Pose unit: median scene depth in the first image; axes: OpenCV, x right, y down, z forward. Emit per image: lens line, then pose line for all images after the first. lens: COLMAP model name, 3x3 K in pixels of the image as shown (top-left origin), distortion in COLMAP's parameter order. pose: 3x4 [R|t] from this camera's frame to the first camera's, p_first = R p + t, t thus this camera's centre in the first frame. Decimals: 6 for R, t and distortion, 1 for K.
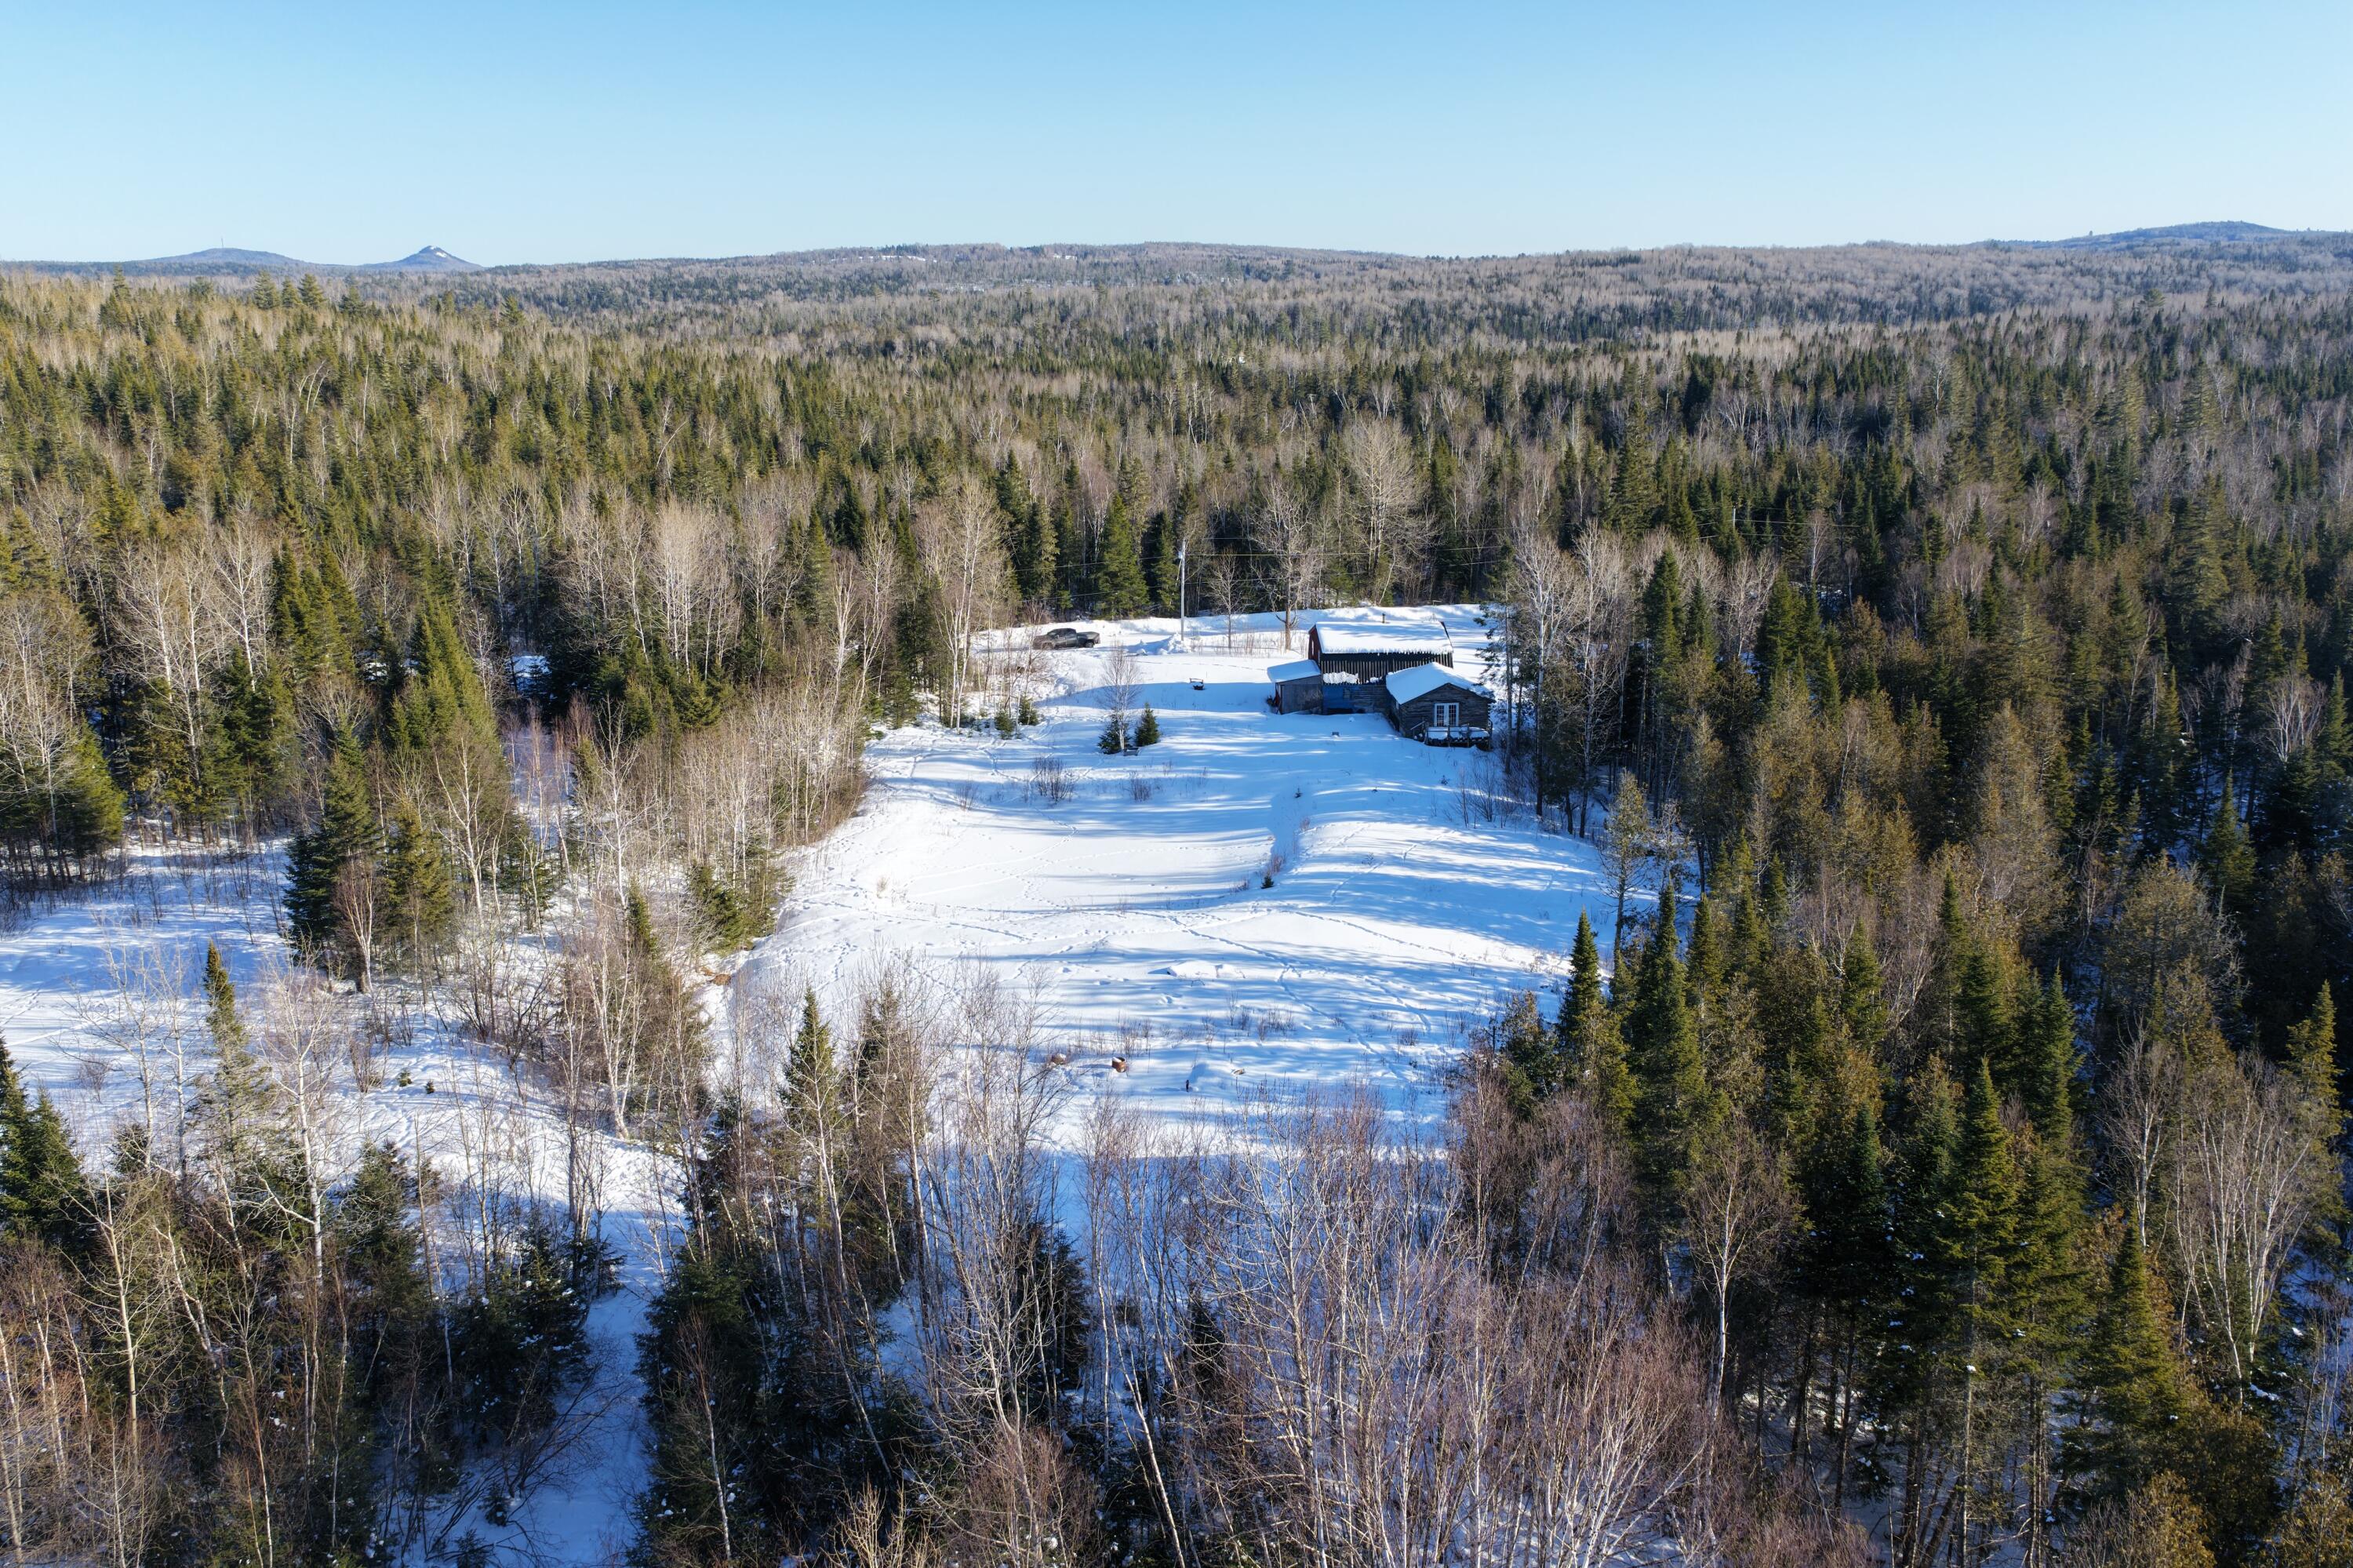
lens RADIAL K [[1967.2, 0, 1183.2], [0, 1967.2, 786.8], [0, 0, 1]] dist [0.001403, 0.016678]
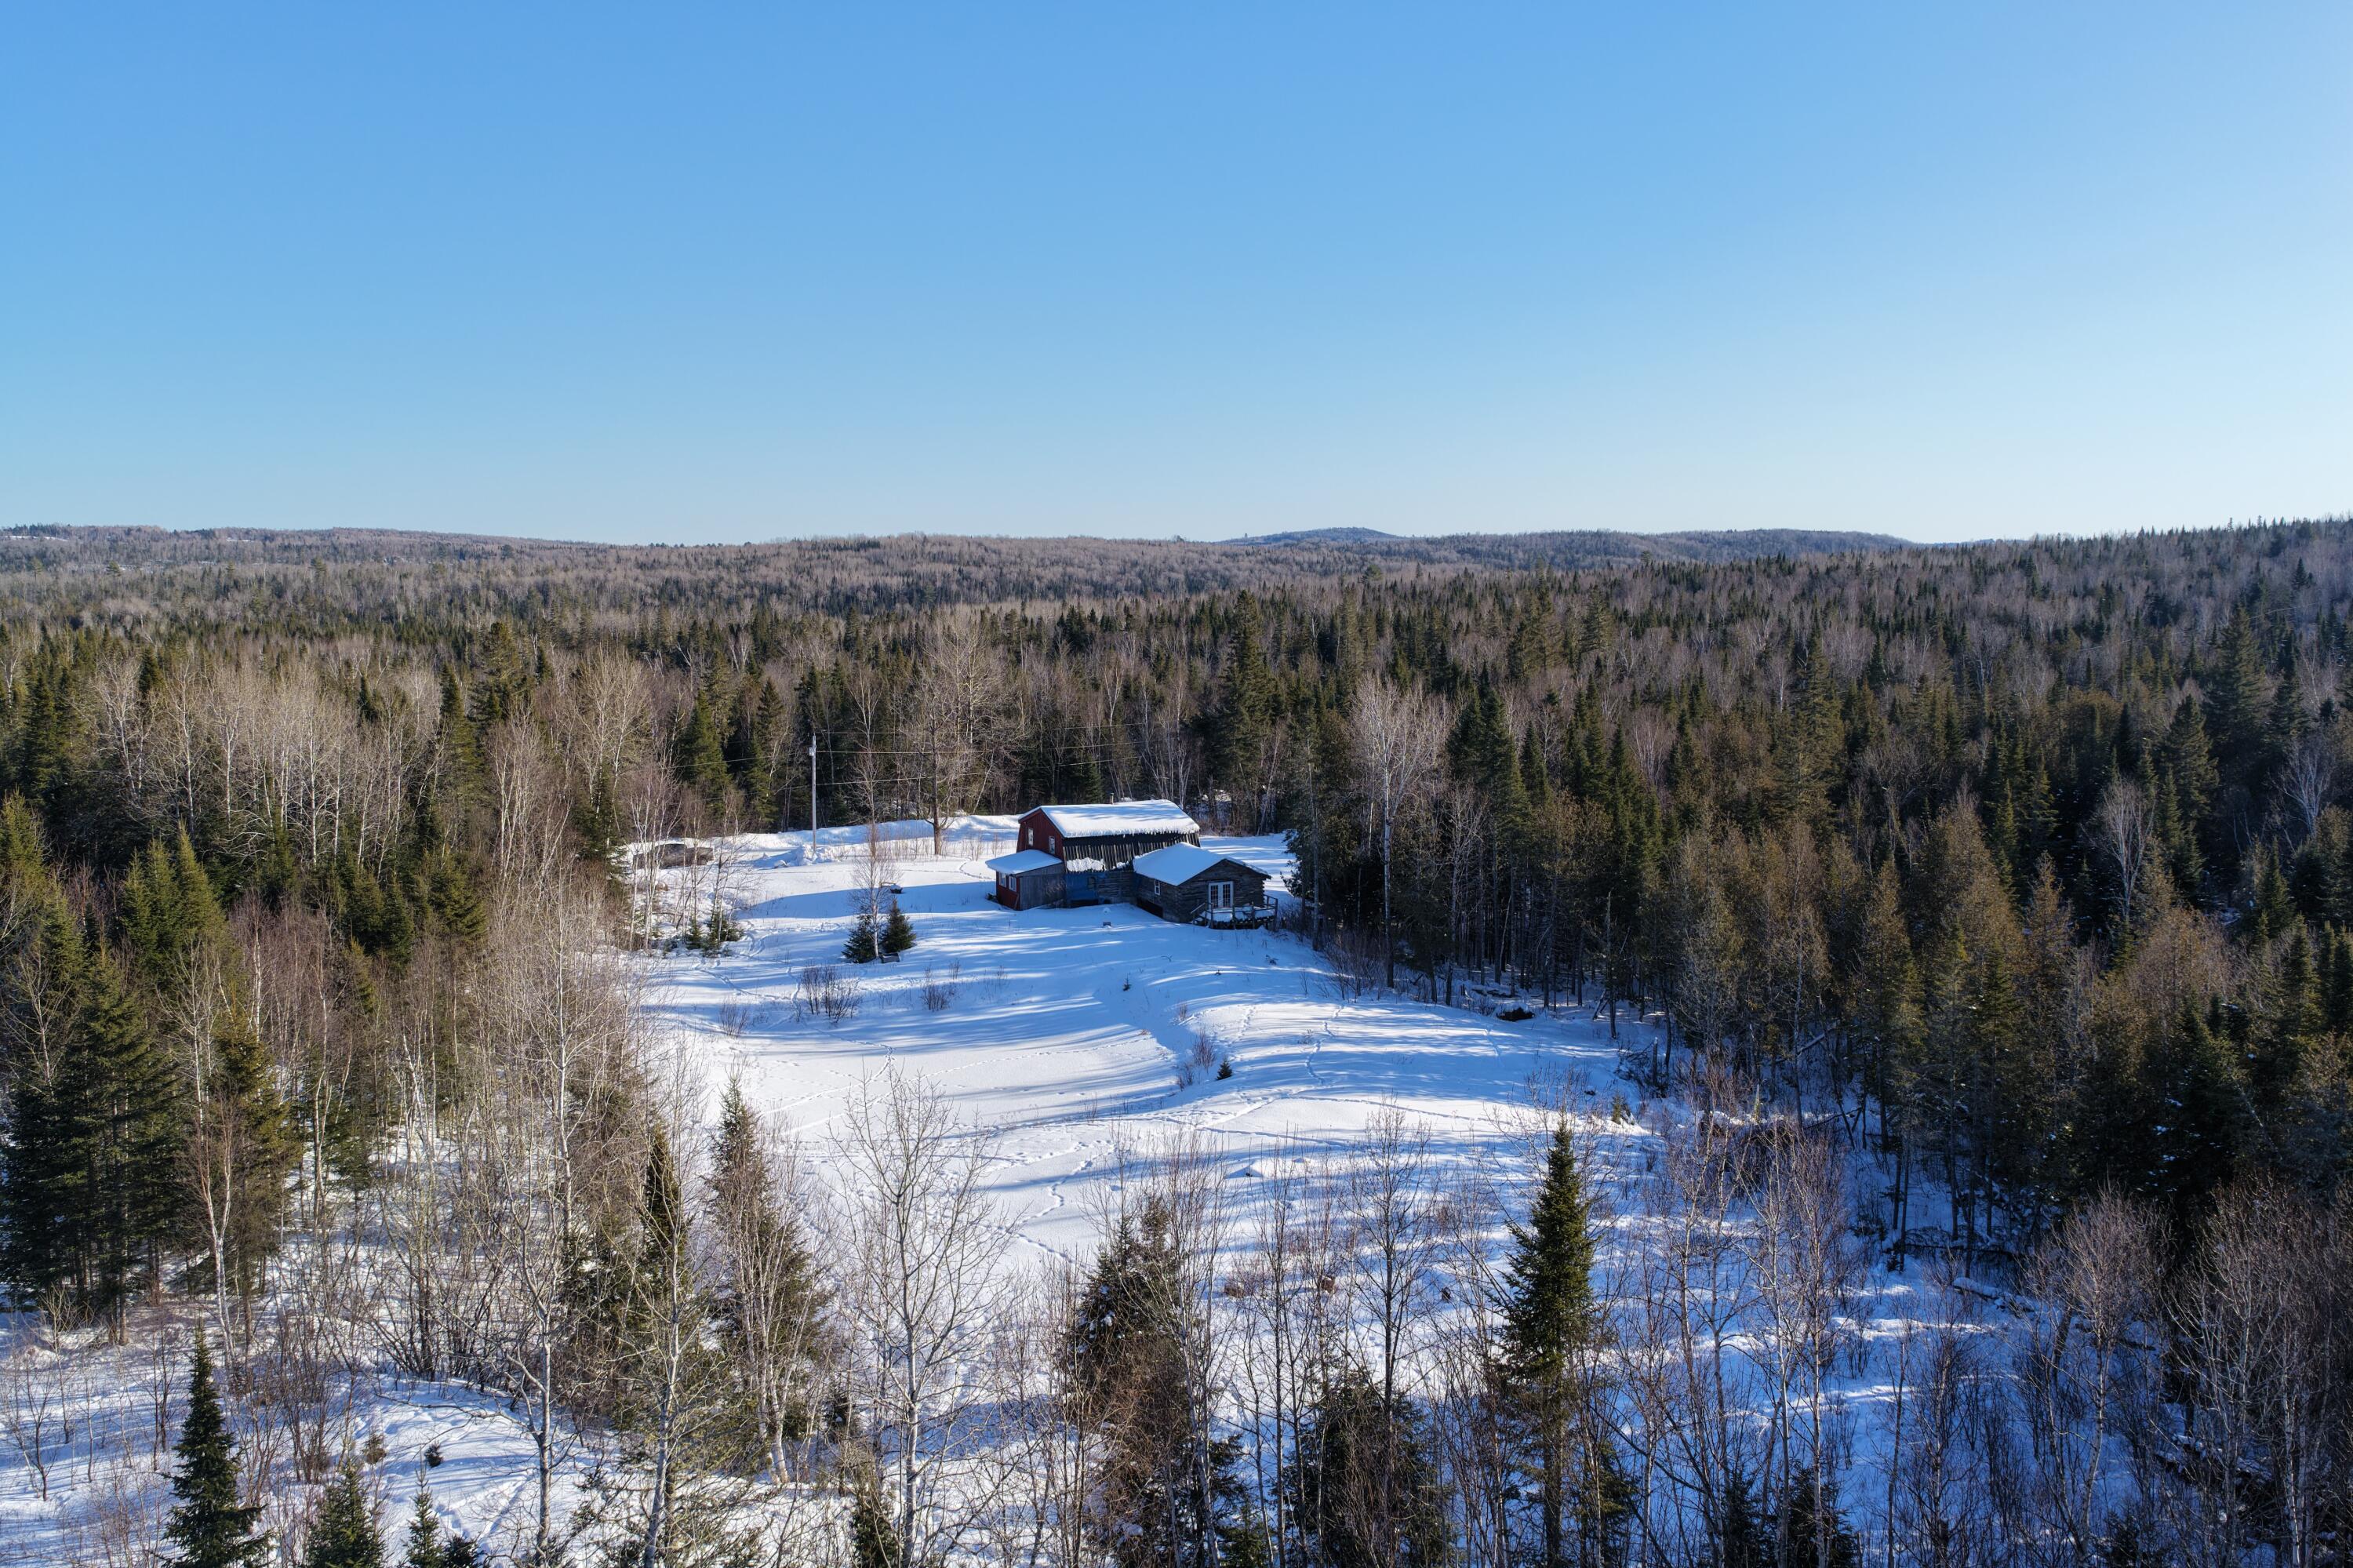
lens RADIAL K [[1967.2, 0, 1175.2], [0, 1967.2, 774.6], [0, 0, 1]] dist [0.001403, 0.016678]
pose [[0.922256, -0.032034, 0.385251, -0.032628], [0.090455, 0.986778, -0.134489, 0.003921], [-0.375849, 0.158881, 0.912959, 0.026756]]
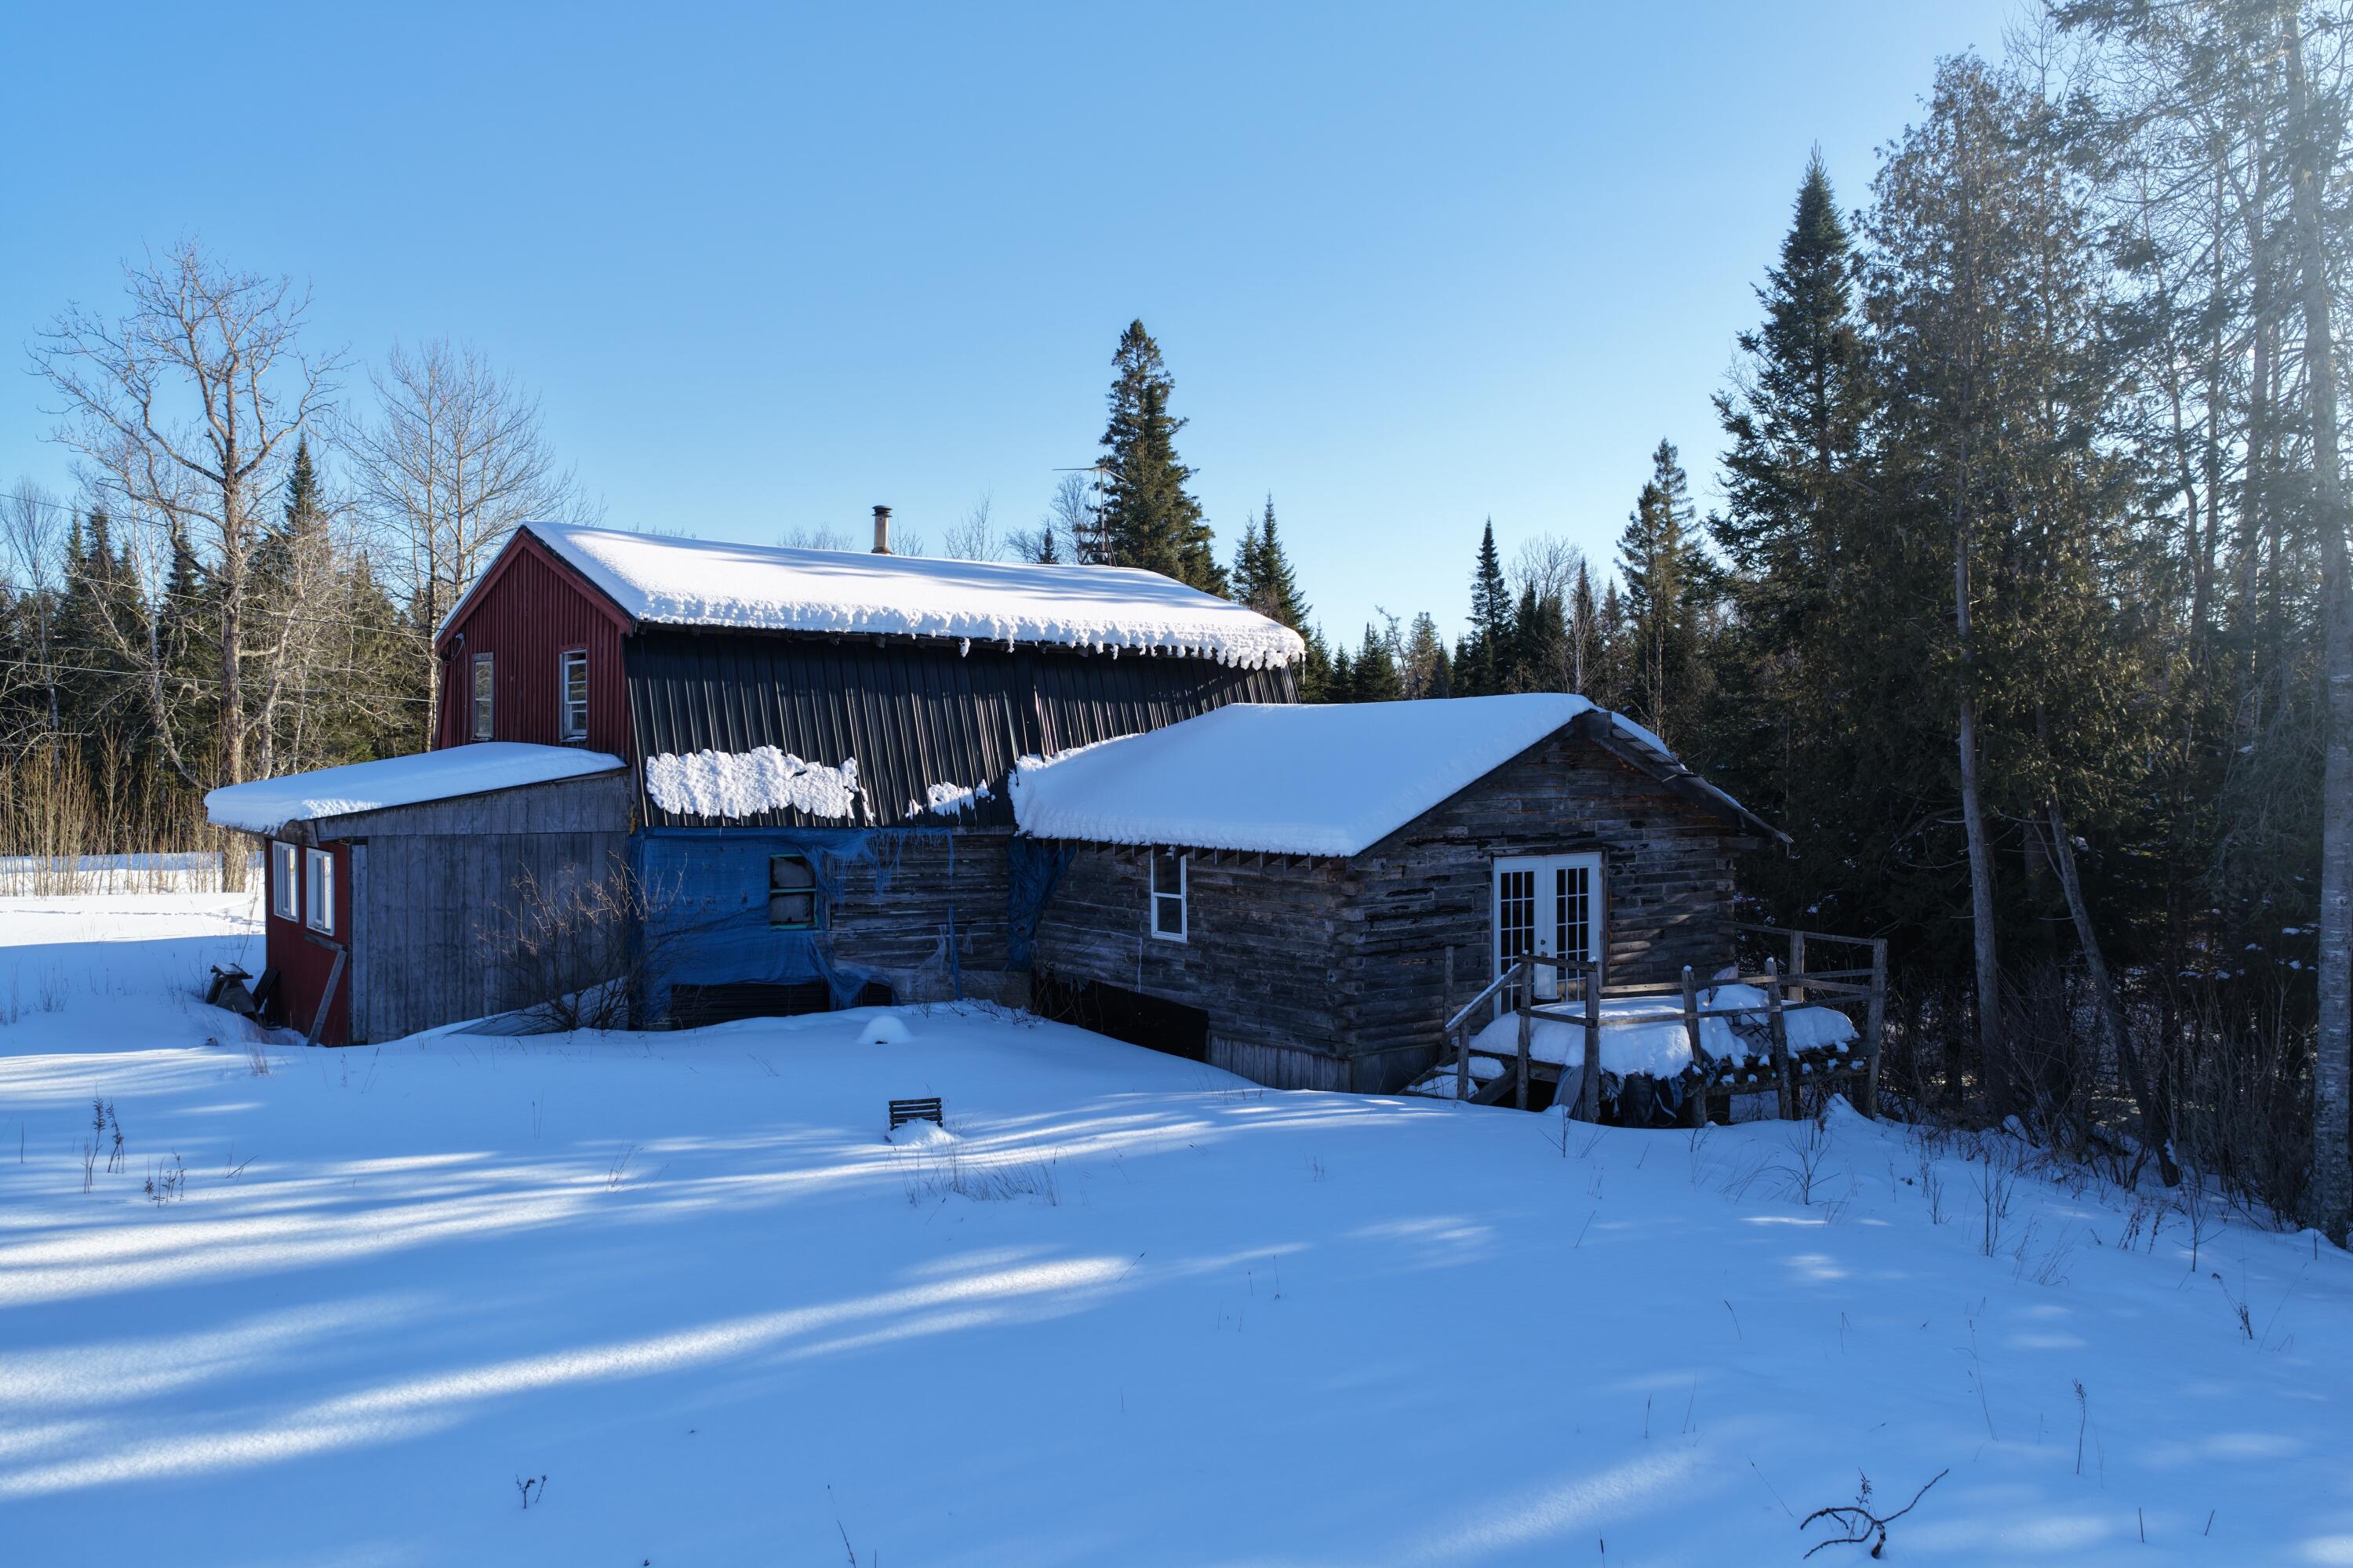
lens RADIAL K [[1967.2, 0, 1172.2], [0, 1967.2, 786.0], [0, 0, 1]] dist [0.001403, 0.016678]
pose [[0.844140, -0.000667, 0.536122, 0.003614], [0.128746, 0.970989, -0.201506, -0.002918], [-0.520434, 0.239123, 0.819737, 0.127417]]
